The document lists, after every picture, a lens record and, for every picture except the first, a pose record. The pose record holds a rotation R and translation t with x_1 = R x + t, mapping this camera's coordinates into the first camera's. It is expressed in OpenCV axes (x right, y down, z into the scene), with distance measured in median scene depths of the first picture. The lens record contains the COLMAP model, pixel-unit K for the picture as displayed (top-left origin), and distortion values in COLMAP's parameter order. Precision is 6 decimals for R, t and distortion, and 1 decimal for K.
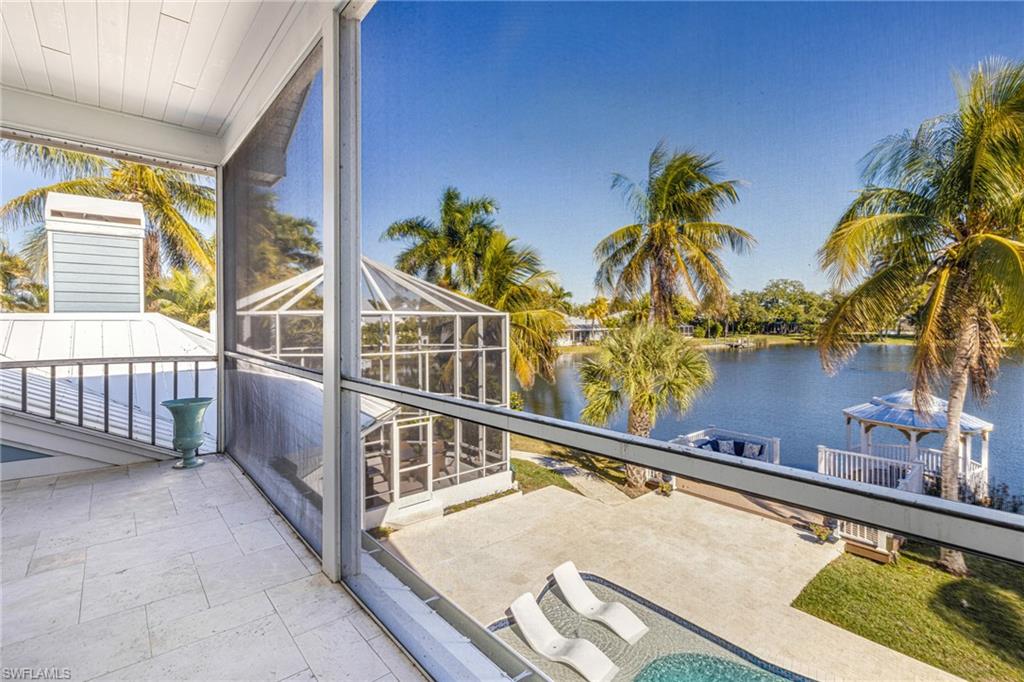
lens RADIAL K [[466.7, 0, 516.8], [0, 466.7, 326.7], [0, 0, 1]] dist [-0.000997, 0.000062]
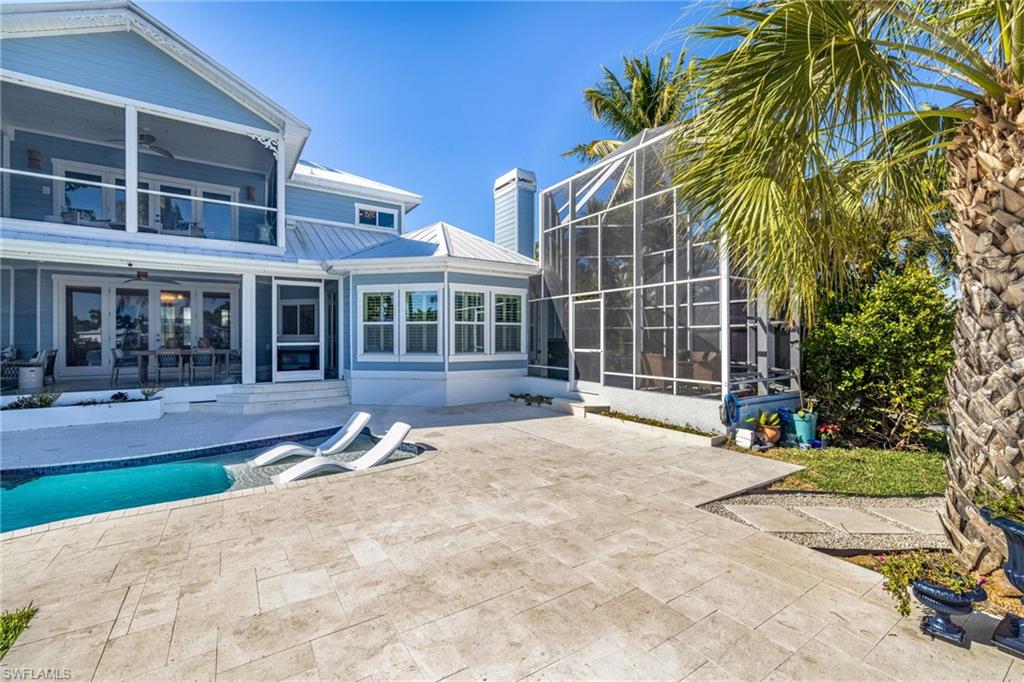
lens RADIAL K [[438.4, 0, 509.5], [0, 438.4, 337.7], [0, 0, 1]] dist [0.001714, 0.000066]
pose [[-0.146220, -0.003345, -0.989246, 0.935895], [-0.004355, 0.999987, -0.002737, 0.438393], [0.989243, 0.003908, -0.146233, 1.522384]]
